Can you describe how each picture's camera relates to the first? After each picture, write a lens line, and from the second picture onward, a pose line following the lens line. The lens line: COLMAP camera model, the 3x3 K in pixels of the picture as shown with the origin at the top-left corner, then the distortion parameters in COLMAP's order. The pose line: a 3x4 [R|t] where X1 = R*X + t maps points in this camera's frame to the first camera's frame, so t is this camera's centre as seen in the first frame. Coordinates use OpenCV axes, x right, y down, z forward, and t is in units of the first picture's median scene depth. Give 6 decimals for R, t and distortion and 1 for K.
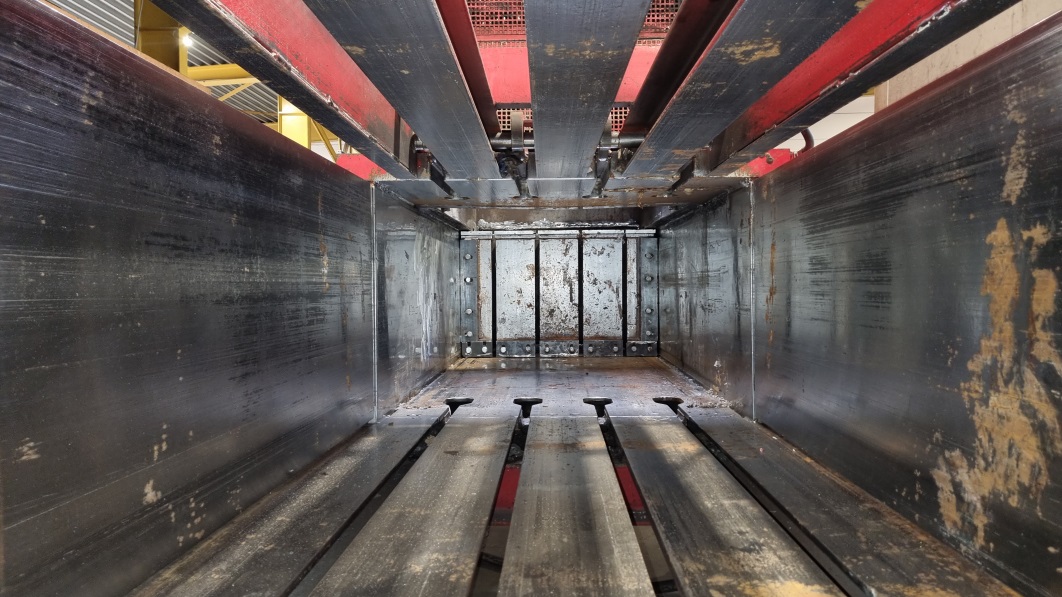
lens RADIAL K [[802.9, 0, 531.0], [0, 802.9, 298.5], [0, 0, 1]] dist [0.057046, -0.038351]
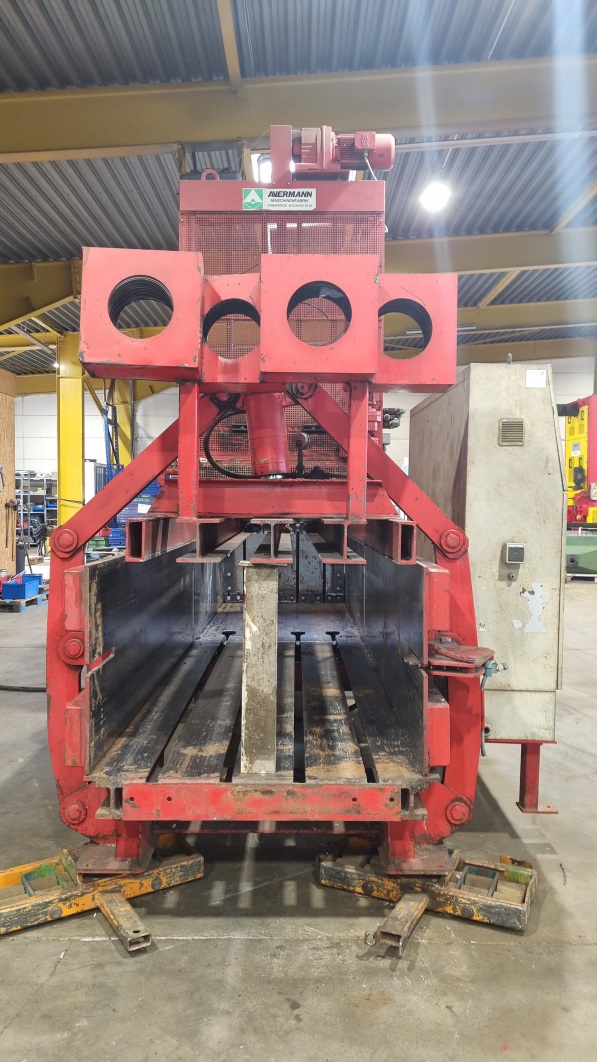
lens RADIAL K [[802.9, 0, 292.0], [0, 802.9, 527.9], [0, 0, 1]] dist [0.057046, -0.038351]
pose [[0.999707, 0.007209, 0.023115, 0.013661], [-0.007560, 0.999857, 0.015131, -0.115570], [-0.023002, -0.015301, 0.999618, -0.702581]]
